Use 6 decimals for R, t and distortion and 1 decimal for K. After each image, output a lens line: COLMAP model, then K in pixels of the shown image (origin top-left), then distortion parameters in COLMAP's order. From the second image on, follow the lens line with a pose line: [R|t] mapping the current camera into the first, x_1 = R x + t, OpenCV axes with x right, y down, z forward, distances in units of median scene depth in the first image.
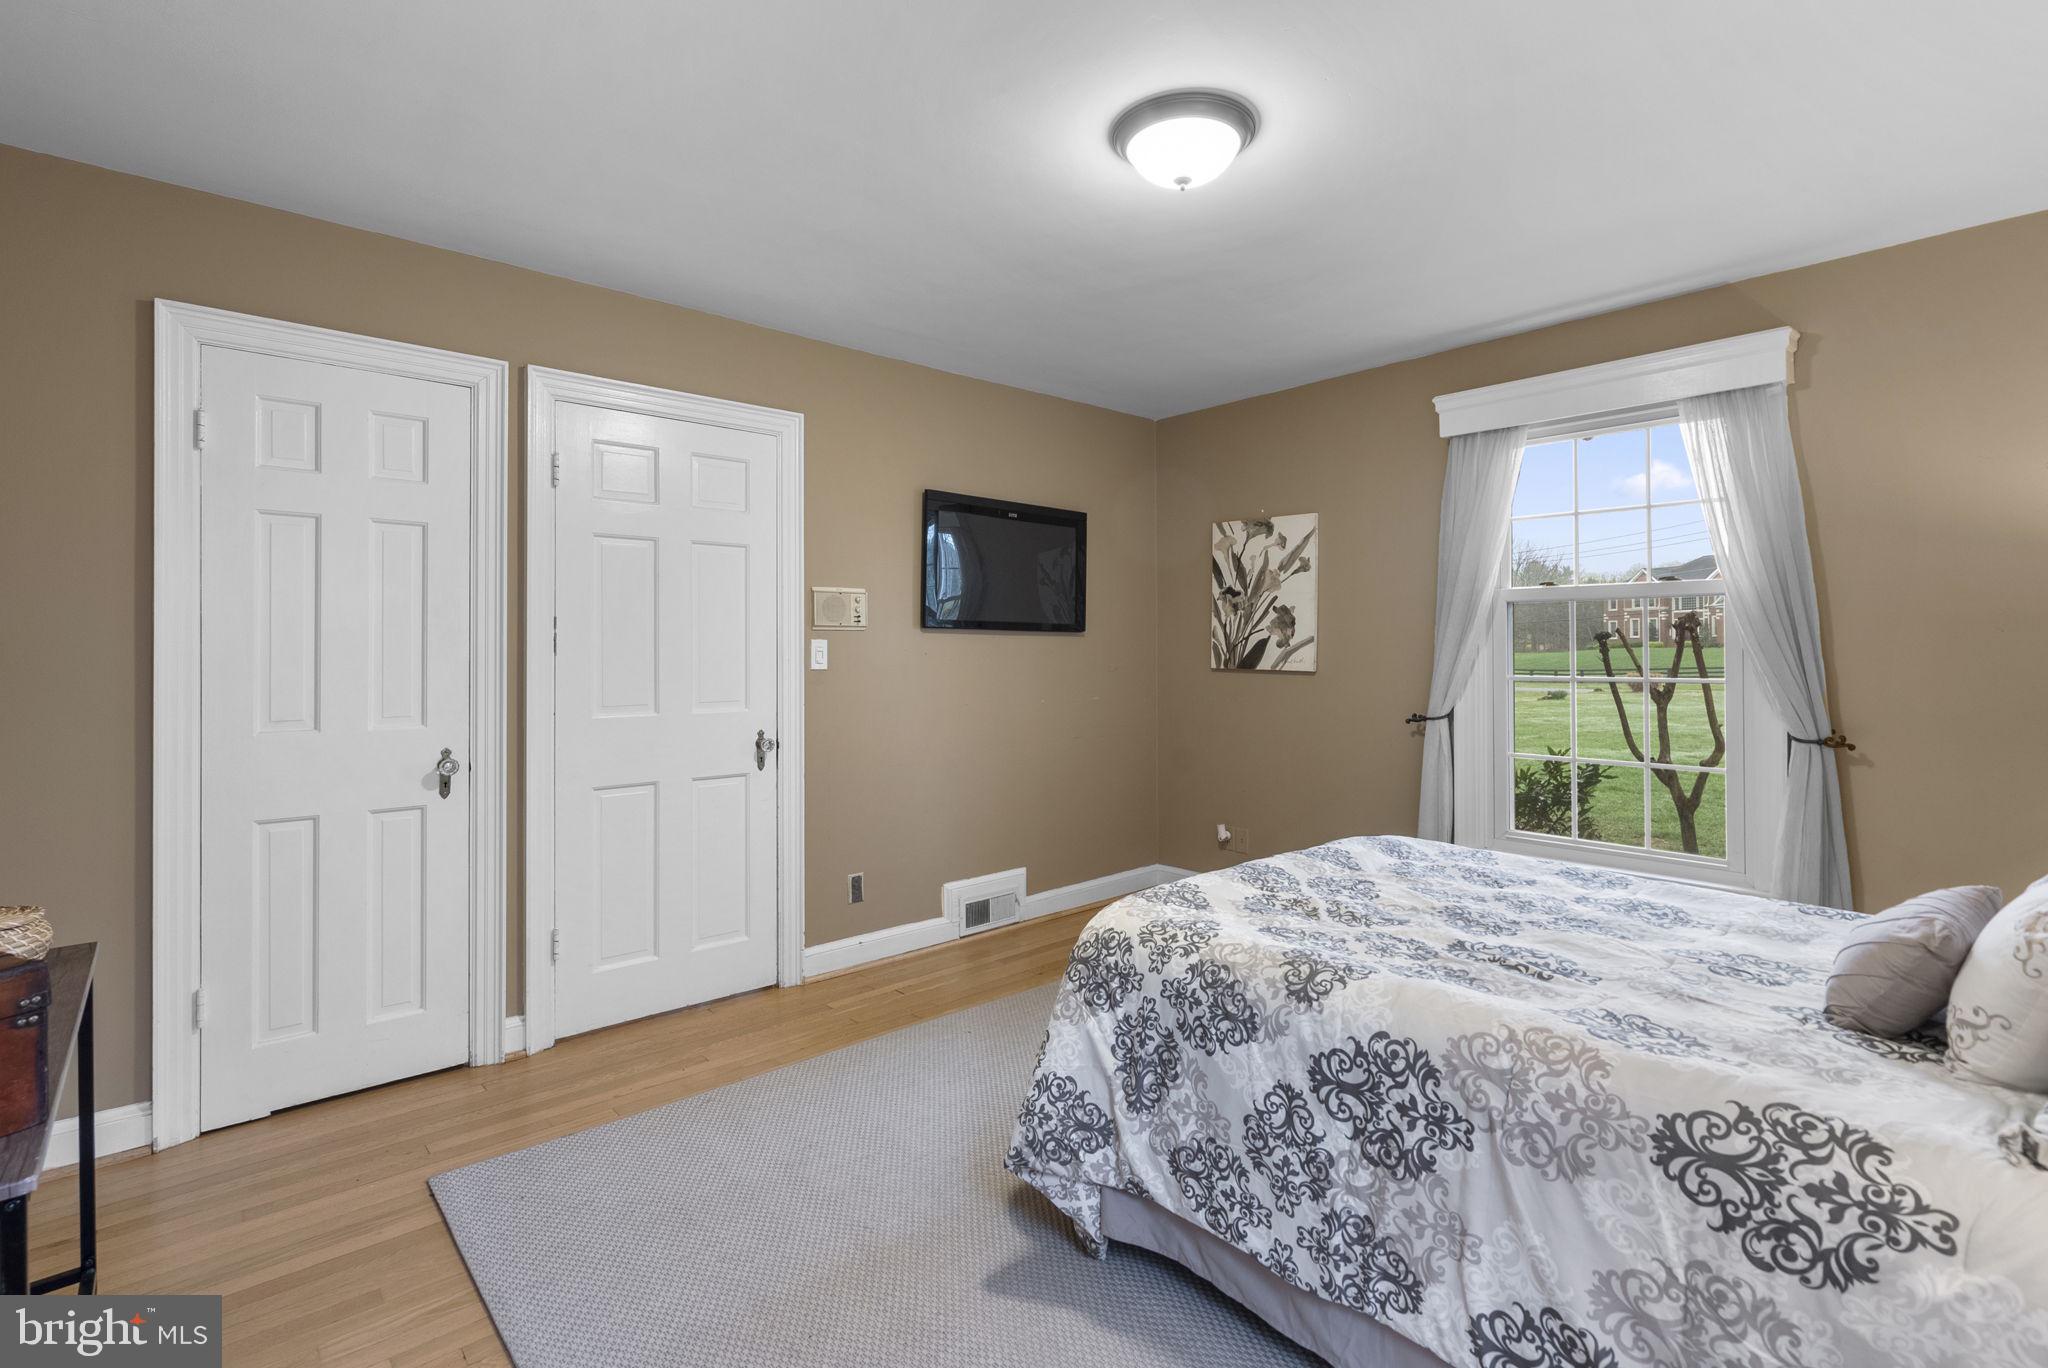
lens RADIAL K [[938.4, 0, 1055.2], [0, 938.4, 653.1], [0, 0, 1]] dist [0.002053, 0.000899]
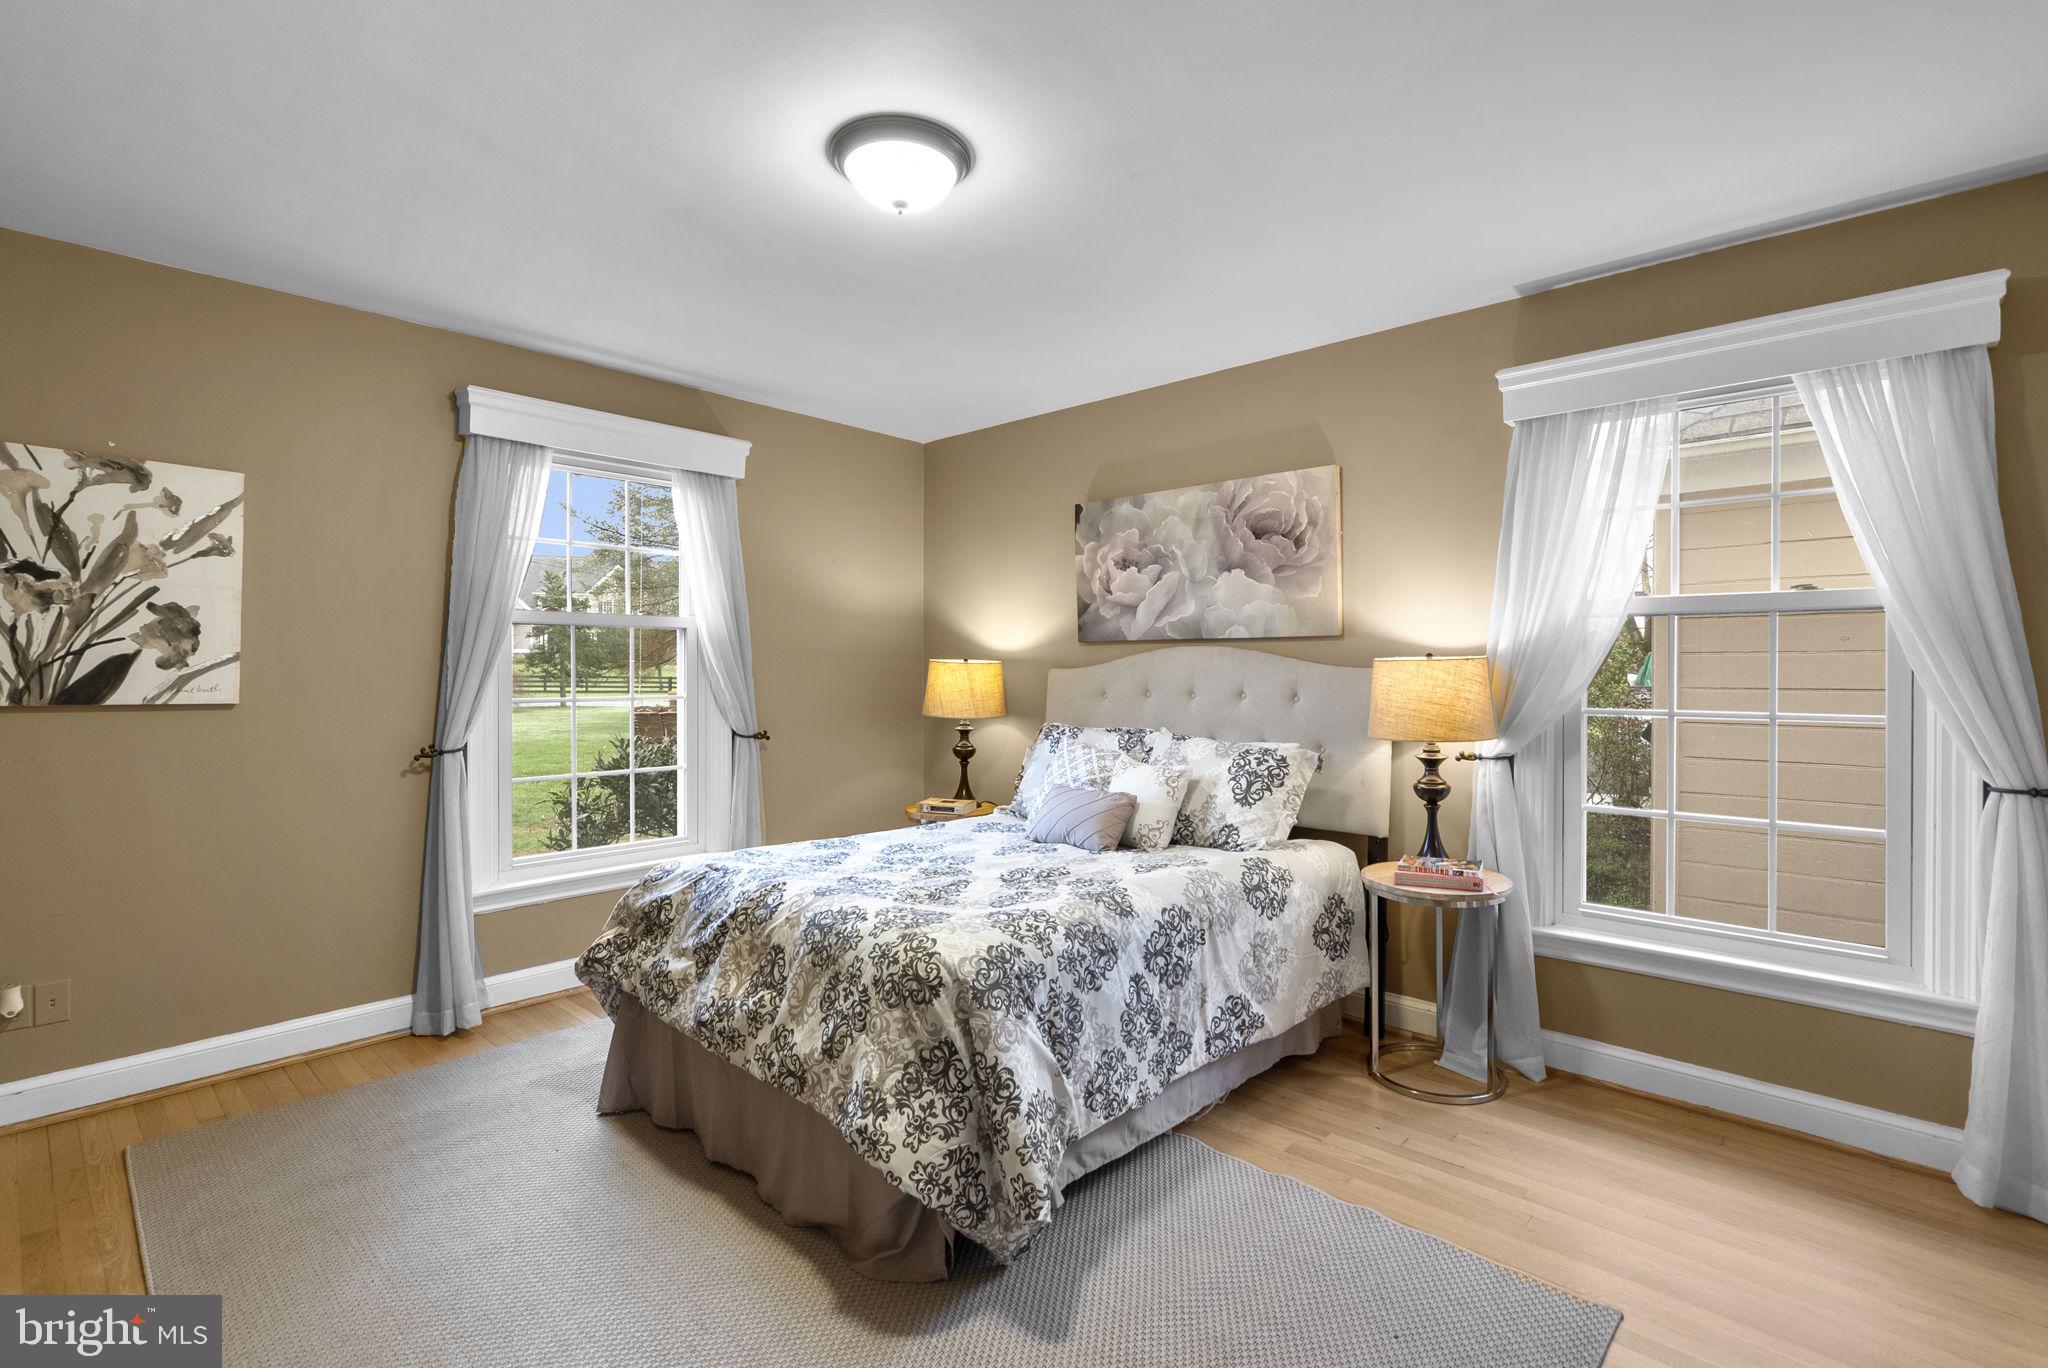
lens RADIAL K [[938.4, 0, 1014.3], [0, 938.4, 675.2], [0, 0, 1]] dist [0.002053, 0.000899]
pose [[-0.057267, -0.006528, 0.998338, -0.443963], [0.002459, 0.999975, 0.006680, -0.004645], [-0.998356, 0.002838, -0.057249, 0.475344]]
